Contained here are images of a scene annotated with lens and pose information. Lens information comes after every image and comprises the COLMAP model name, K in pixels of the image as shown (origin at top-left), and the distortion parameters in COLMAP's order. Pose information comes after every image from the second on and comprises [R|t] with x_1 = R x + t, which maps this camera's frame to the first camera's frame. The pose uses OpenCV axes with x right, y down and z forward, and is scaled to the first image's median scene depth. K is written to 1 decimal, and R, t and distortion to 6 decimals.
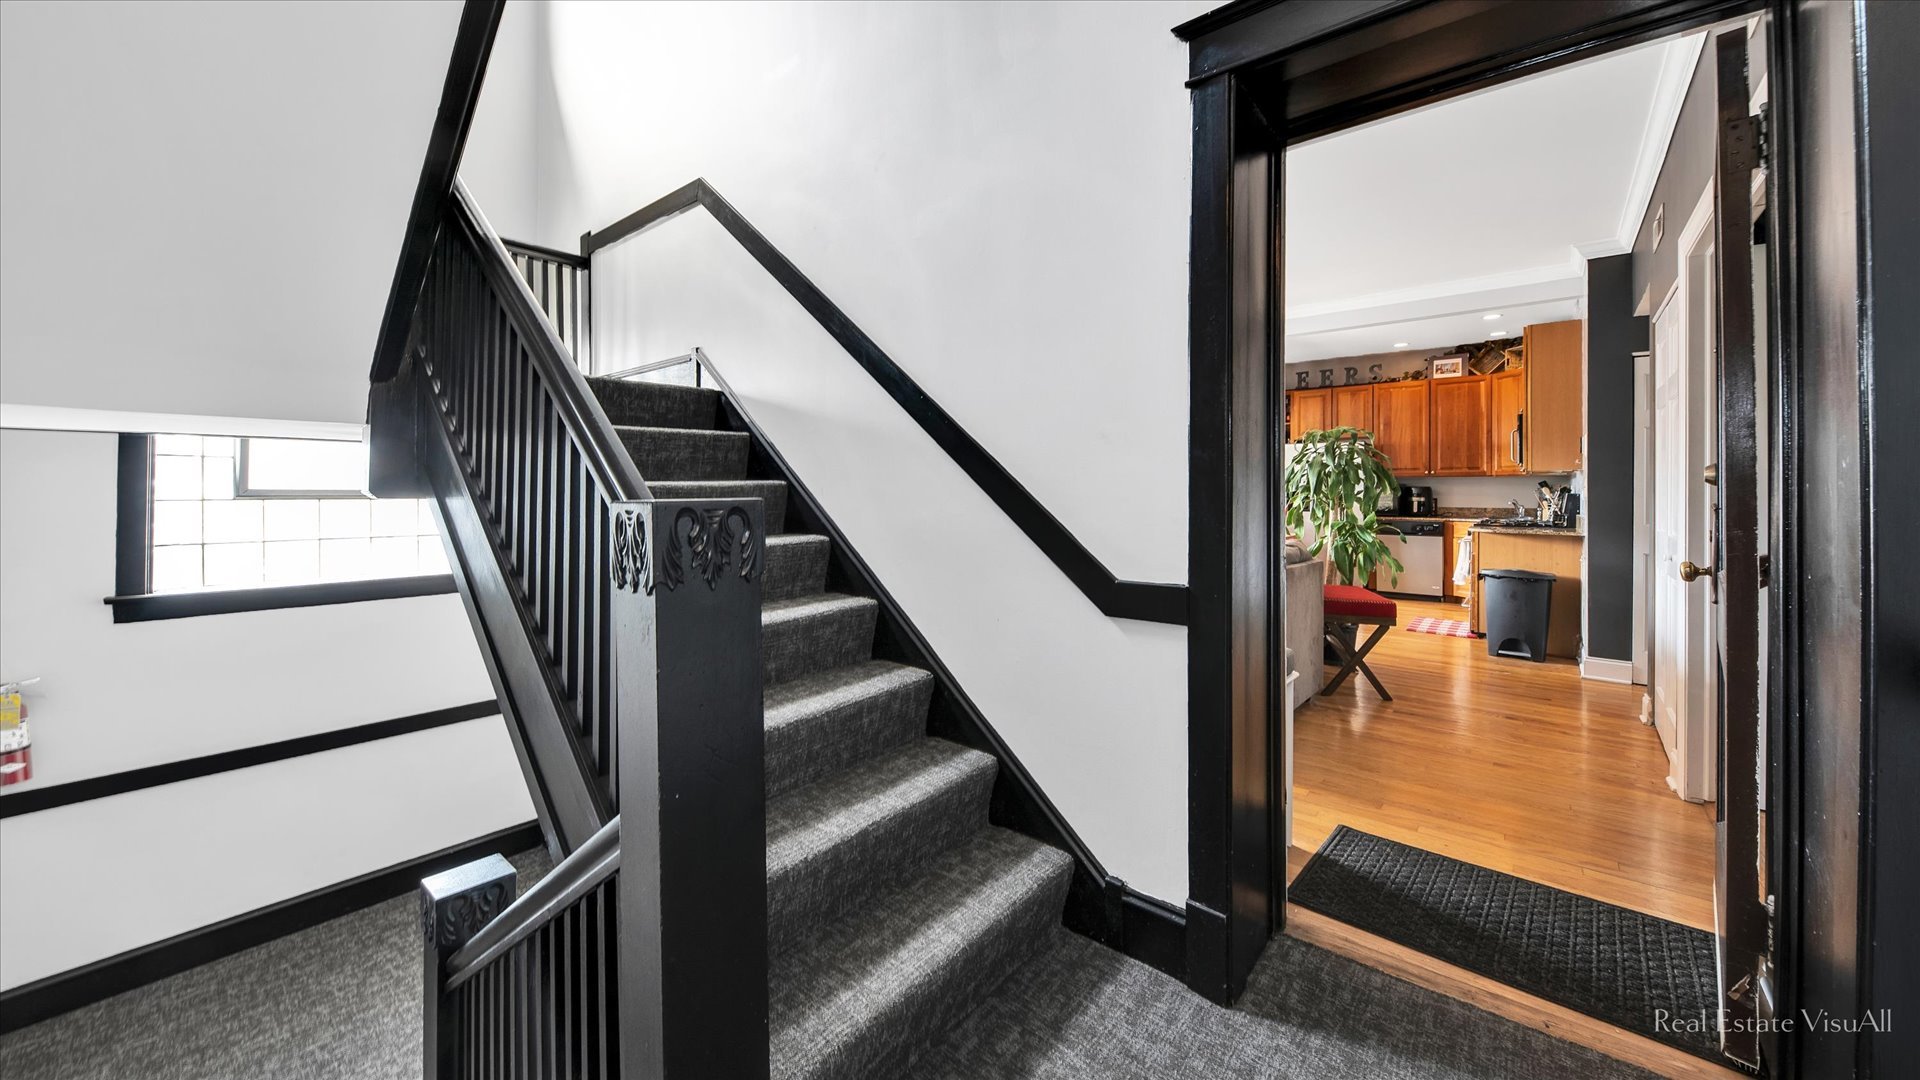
lens RADIAL K [[710.2, 0, 954.3], [0, 710.2, 492.0], [0, 0, 1]] dist [0.000451, 0.000031]
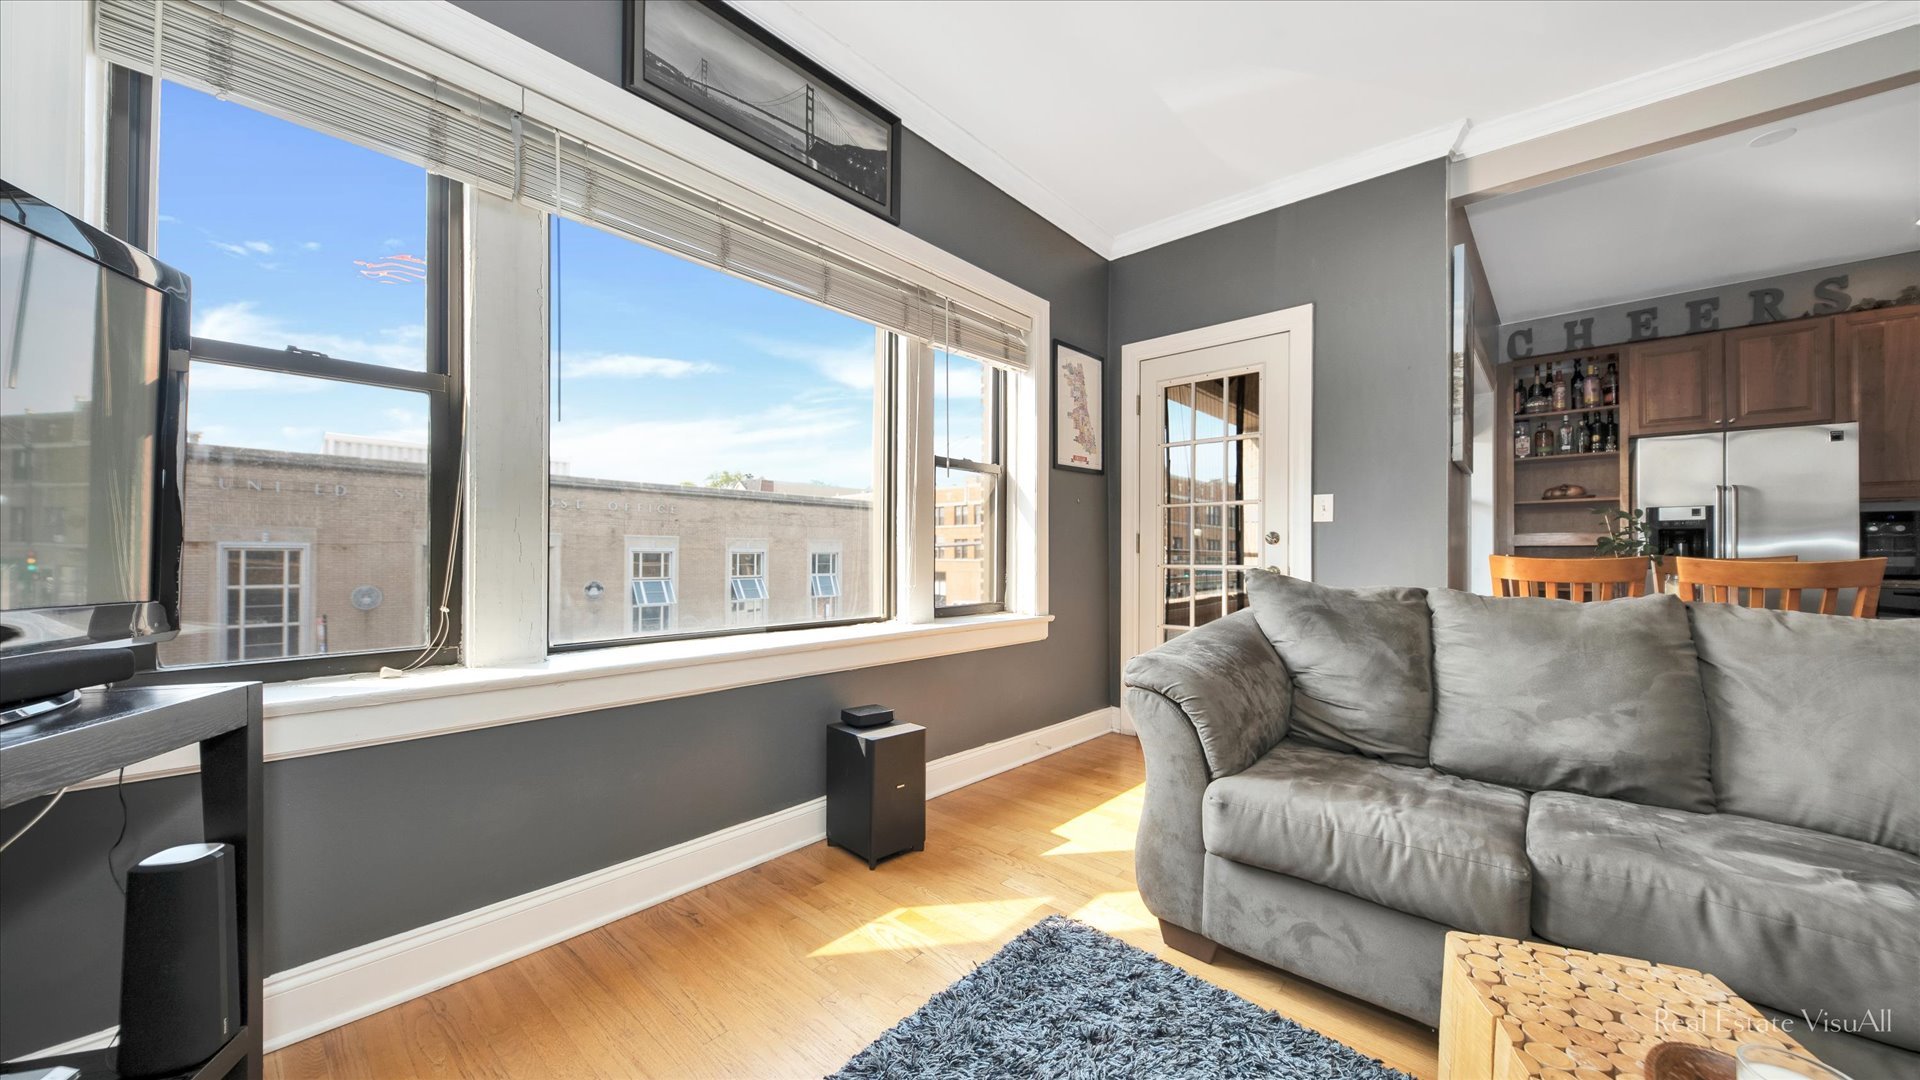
lens RADIAL K [[670.7, 0, 955.4], [0, 670.7, 546.7], [0, 0, 1]] dist [-0.000032, -0.000171]
pose [[0.999307, -0.002378, -0.037156, -0.009226], [0.001829, 0.999889, -0.014777, 0.018005], [0.037187, 0.014699, 0.999200, 0.561472]]
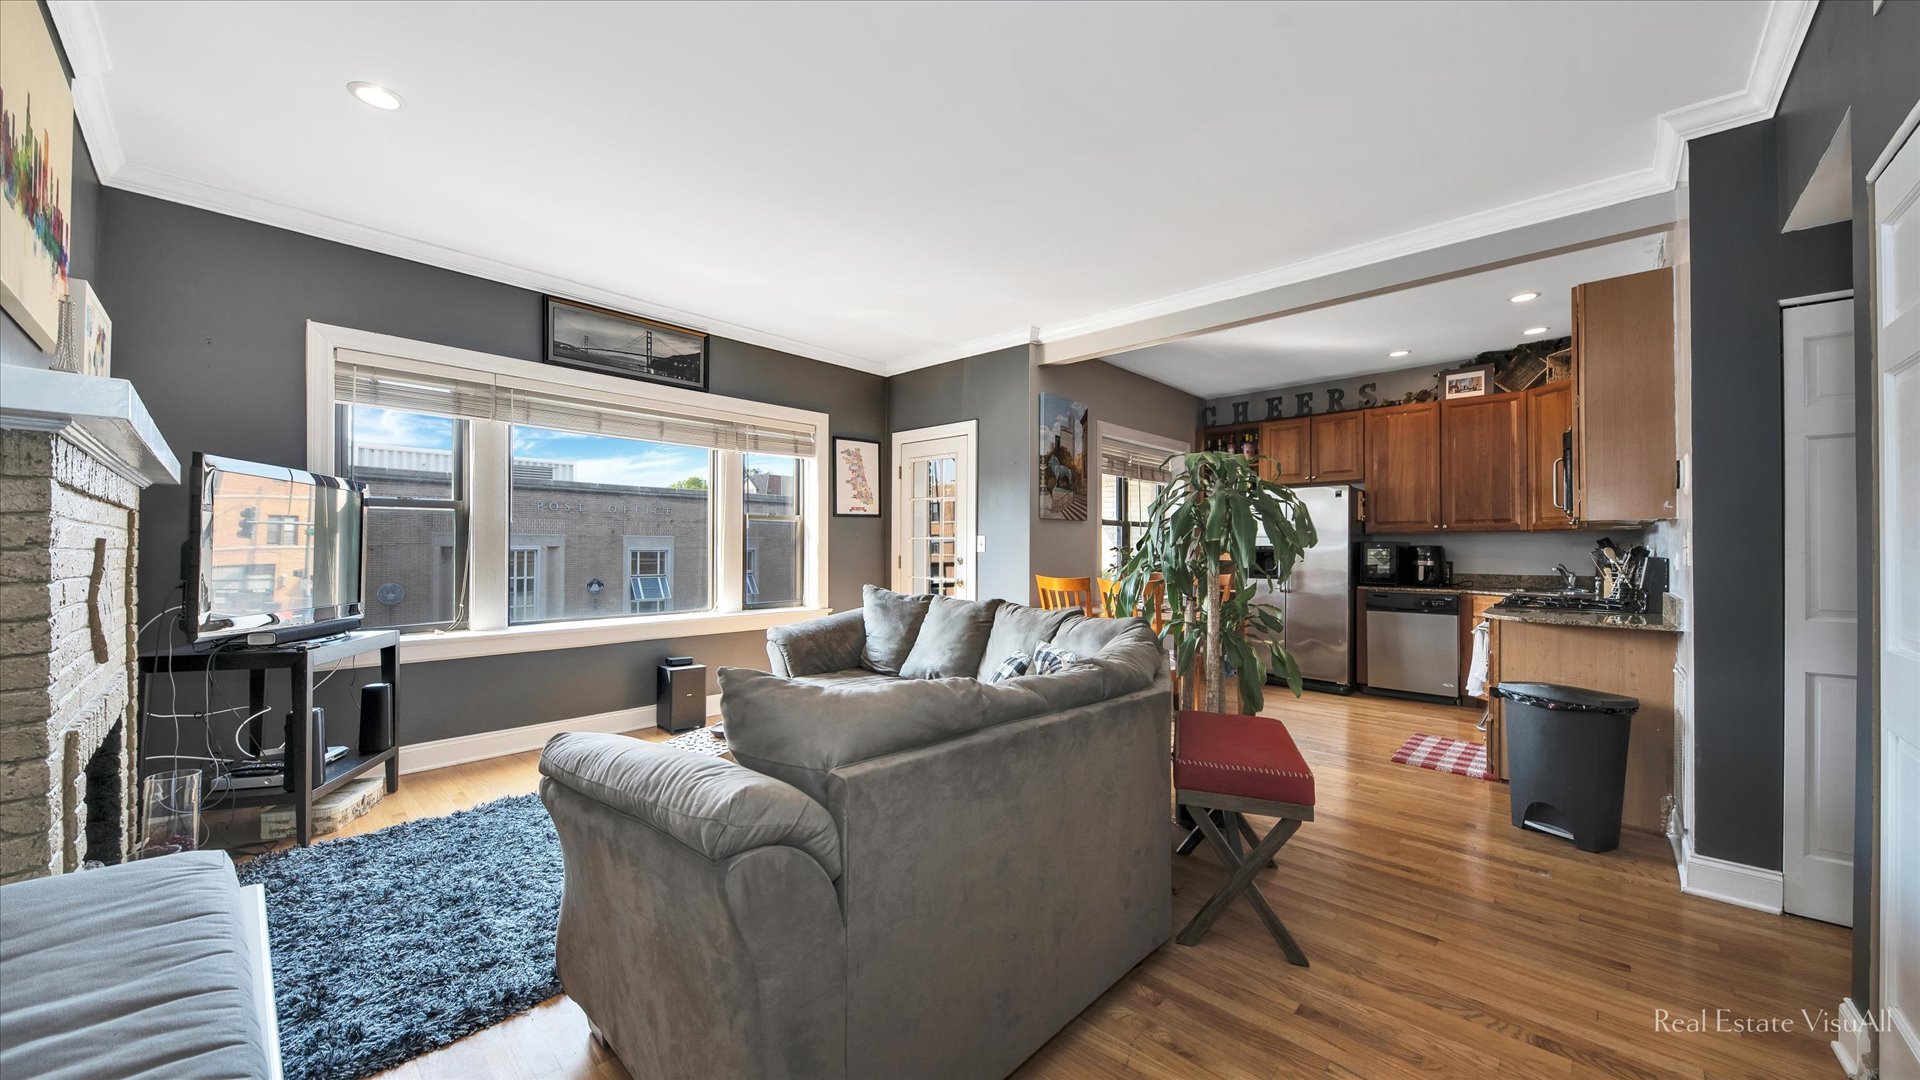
lens RADIAL K [[685.4, 0, 953.7], [0, 685.4, 548.5], [0, 0, 1]] dist [-0.006221, -0.000114]
pose [[0.997995, -0.002908, -0.063221, 0.221781], [0.002728, 0.999992, -0.002929, -0.004678], [0.063229, 0.002750, 0.997995, 0.276005]]
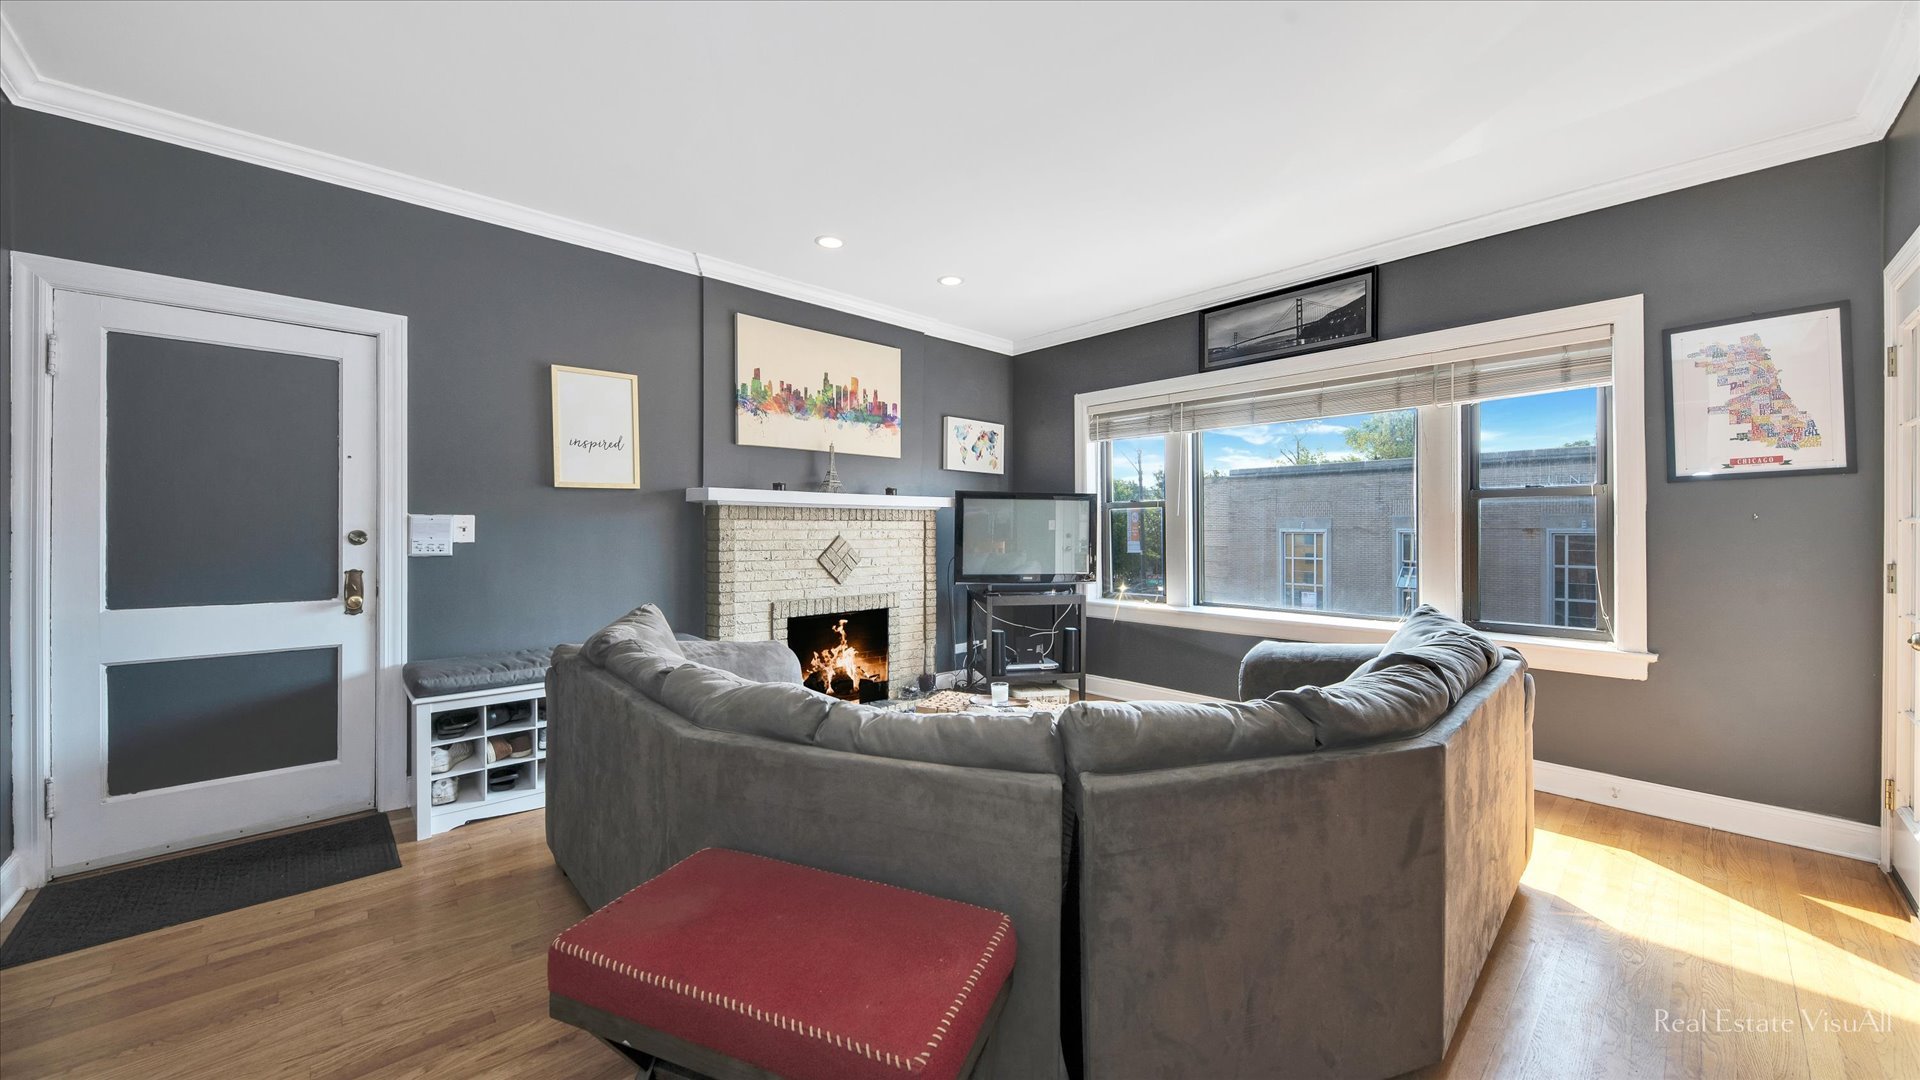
lens RADIAL K [[661.6, 0, 960.0], [0, 661.6, 540.0], [0, 0, 1]] dist [0.000315, 0.000009]
pose [[-0.120906, 0.010070, -0.992613, 0.475474], [-0.003851, 0.999936, 0.010613, -0.011663], [0.992656, 0.005106, -0.120860, 0.662851]]
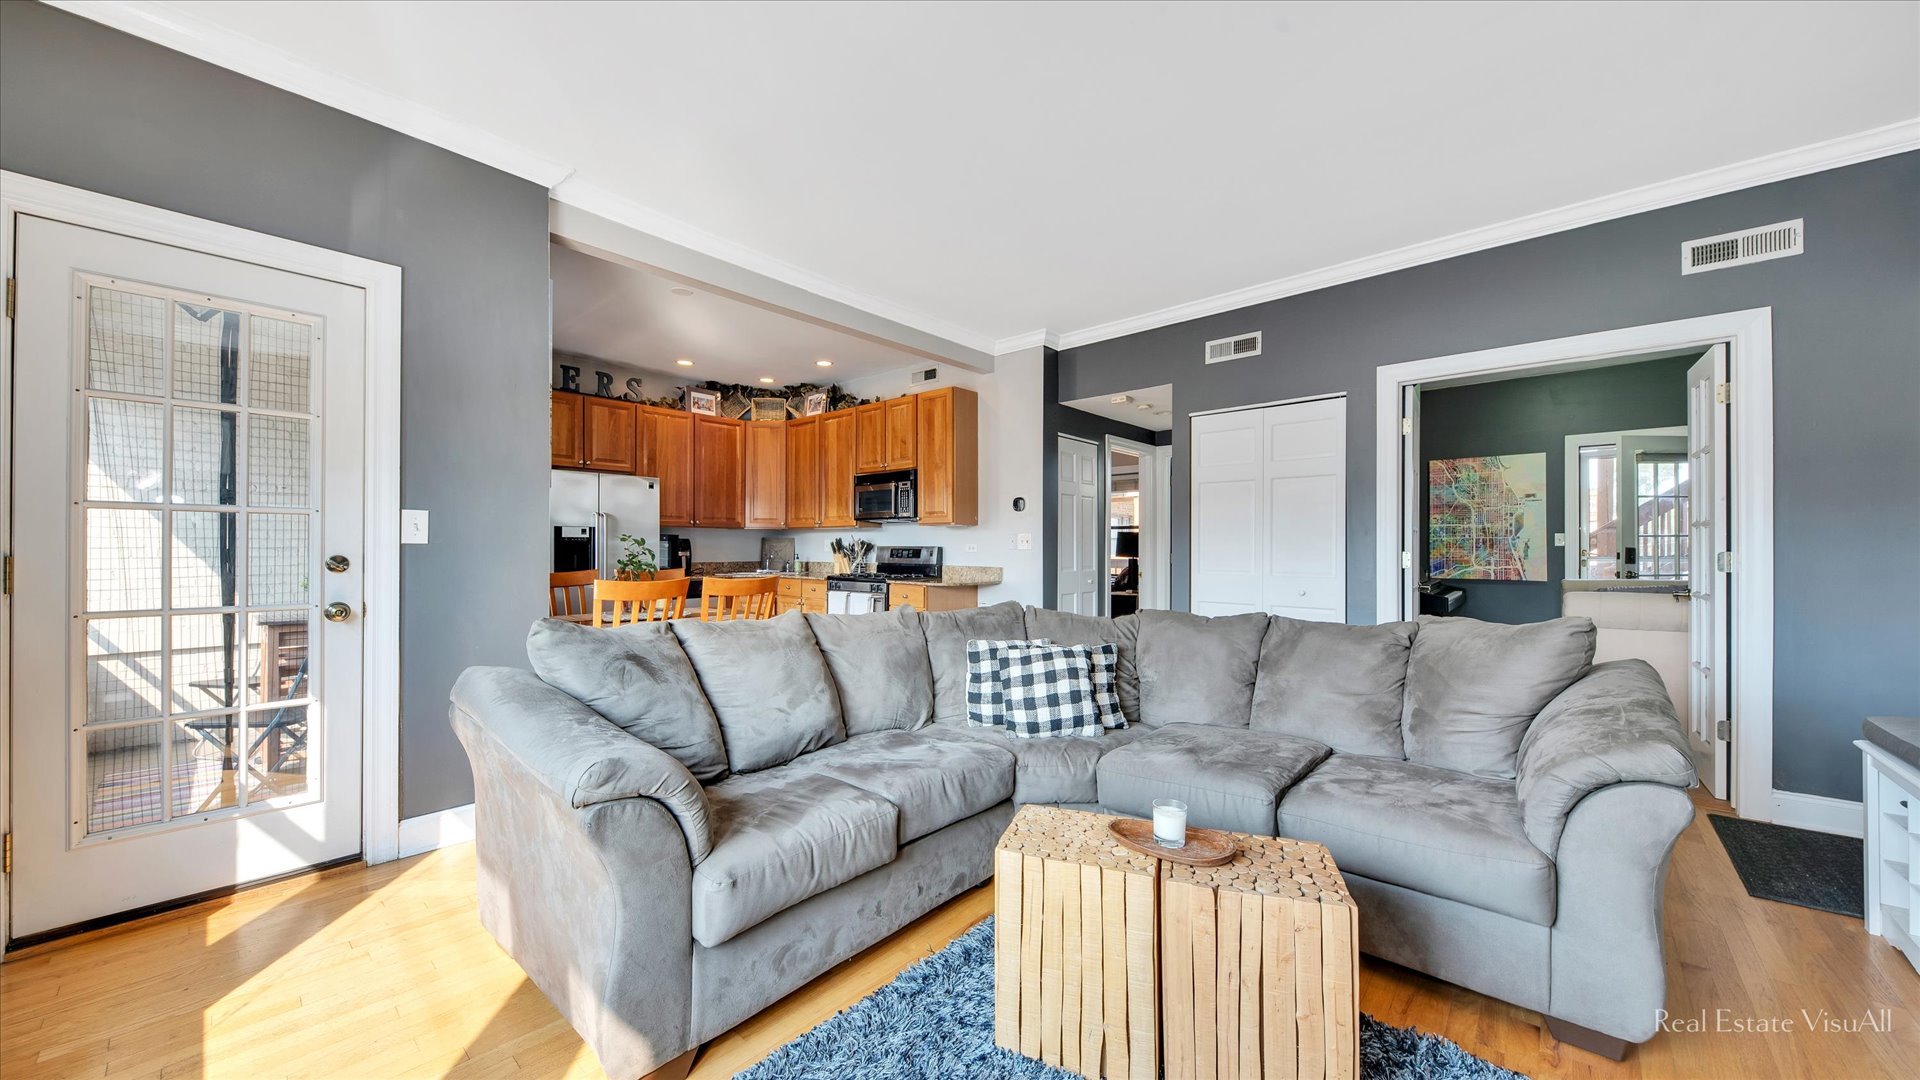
lens RADIAL K [[670.7, 0, 955.4], [0, 670.7, 546.7], [0, 0, 1]] dist [-0.000032, -0.000171]
pose [[0.037301, -0.004458, 0.999294, -0.122249], [-0.000012, 0.999990, 0.004462, -0.002666], [-0.999304, -0.000178, 0.037301, 0.697464]]
